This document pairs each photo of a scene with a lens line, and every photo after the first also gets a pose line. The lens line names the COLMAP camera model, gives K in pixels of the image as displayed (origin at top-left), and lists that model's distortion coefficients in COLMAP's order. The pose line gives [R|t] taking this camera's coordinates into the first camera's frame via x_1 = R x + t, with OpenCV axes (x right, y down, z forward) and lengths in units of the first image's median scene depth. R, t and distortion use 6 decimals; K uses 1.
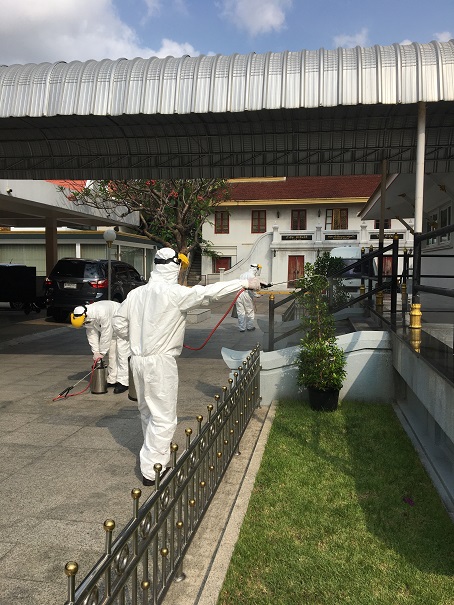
lens RADIAL K [[499.3, 0, 227.0], [0, 499.3, 302.5], [0, 0, 1]] dist [0.035201, -0.002147]
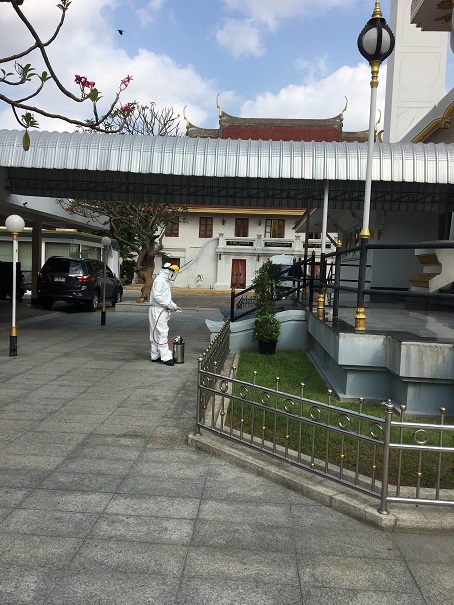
lens RADIAL K [[512.8, 0, 227.0], [0, 512.8, 302.5], [0, 0, 1]] dist [-0.000511, 0.000272]
pose [[0.991439, 0.025489, 0.128057, -0.037274], [-0.025071, 0.999674, -0.004879, 0.010245], [-0.128140, 0.001627, 0.991755, -0.155972]]
